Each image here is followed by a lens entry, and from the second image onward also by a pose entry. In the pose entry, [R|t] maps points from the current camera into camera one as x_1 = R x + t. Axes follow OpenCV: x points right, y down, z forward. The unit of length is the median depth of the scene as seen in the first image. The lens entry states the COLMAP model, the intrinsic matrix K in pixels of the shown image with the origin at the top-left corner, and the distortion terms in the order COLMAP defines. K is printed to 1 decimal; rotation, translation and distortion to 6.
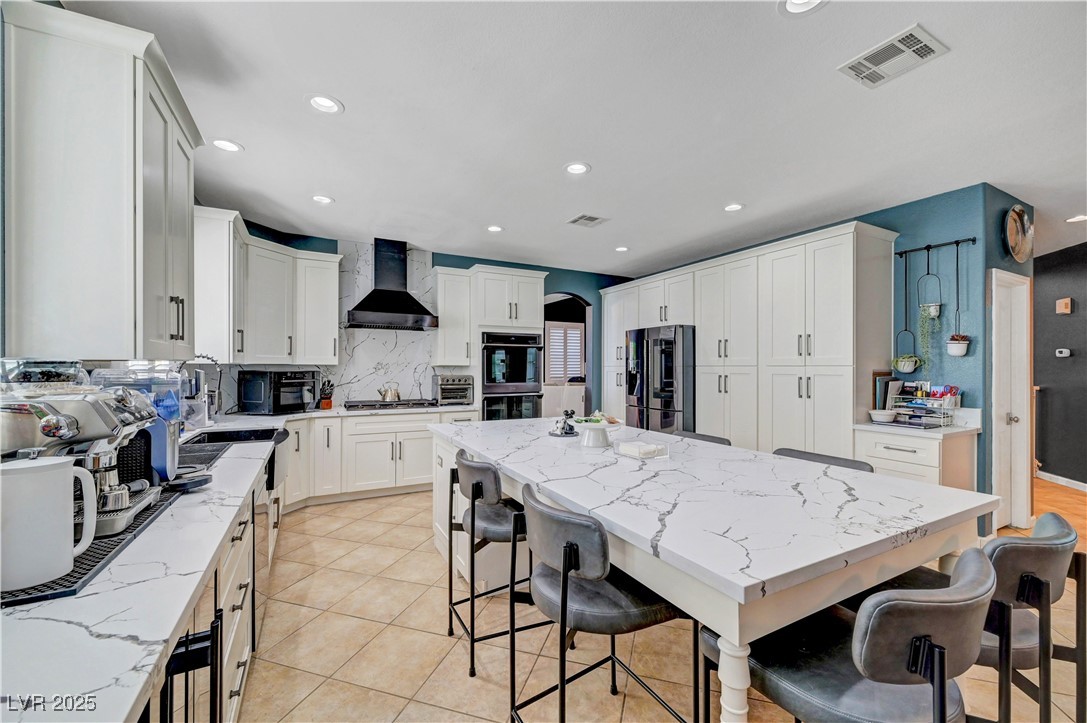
lens RADIAL K [[430.1, 0, 542.2], [0, 430.1, 363.3], [0, 0, 1]] dist [-0.003540, 0.000417]
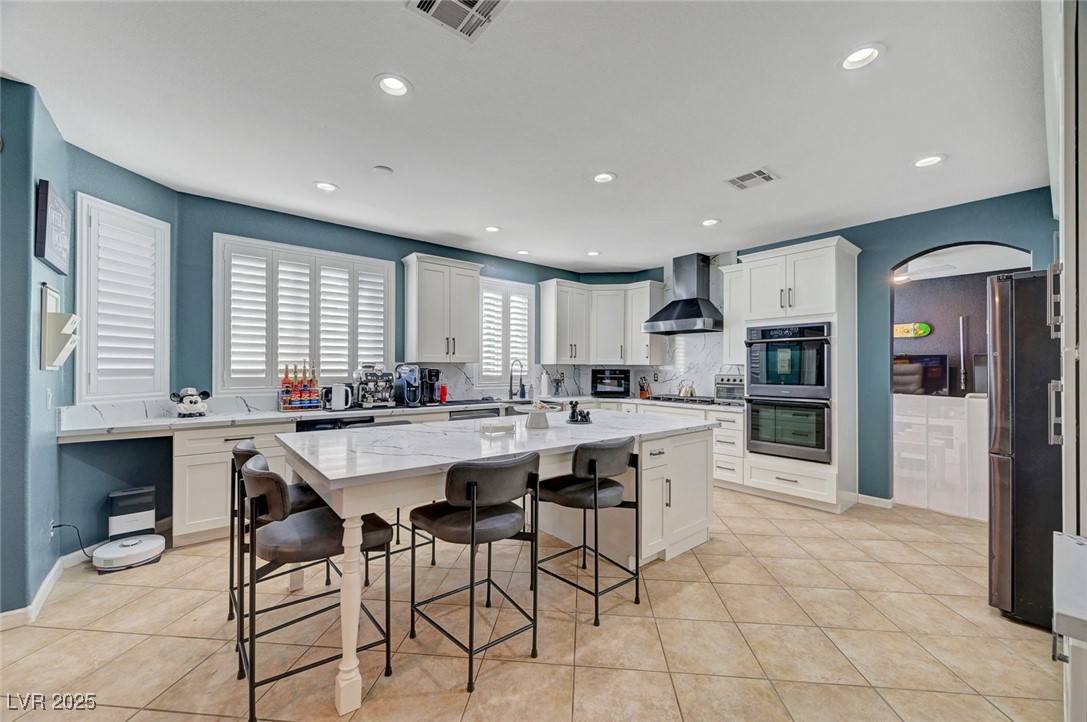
lens RADIAL K [[430.1, 0, 543.1], [0, 430.1, 365.5], [0, 0, 1]] dist [-0.003540, 0.000417]
pose [[0.206042, -0.004880, -0.978531, 0.673884], [0.001881, 0.999988, -0.004591, 0.010431], [0.978541, -0.000895, 0.206049, 0.395344]]
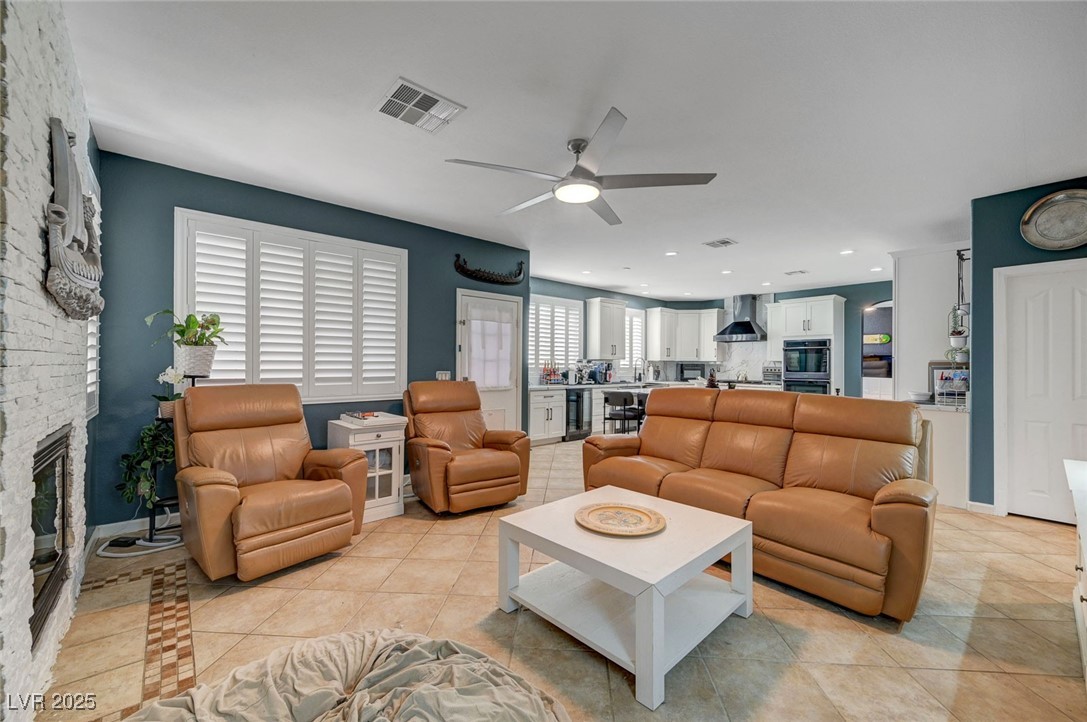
lens RADIAL K [[430.1, 0, 545.2], [0, 430.1, 363.8], [0, 0, 1]] dist [-0.003540, 0.000417]
pose [[0.238398, 0.000245, -0.971168, 1.258714], [-0.000860, 1.000000, 0.000041, 0.016177], [0.971167, 0.000825, 0.238398, -0.282199]]
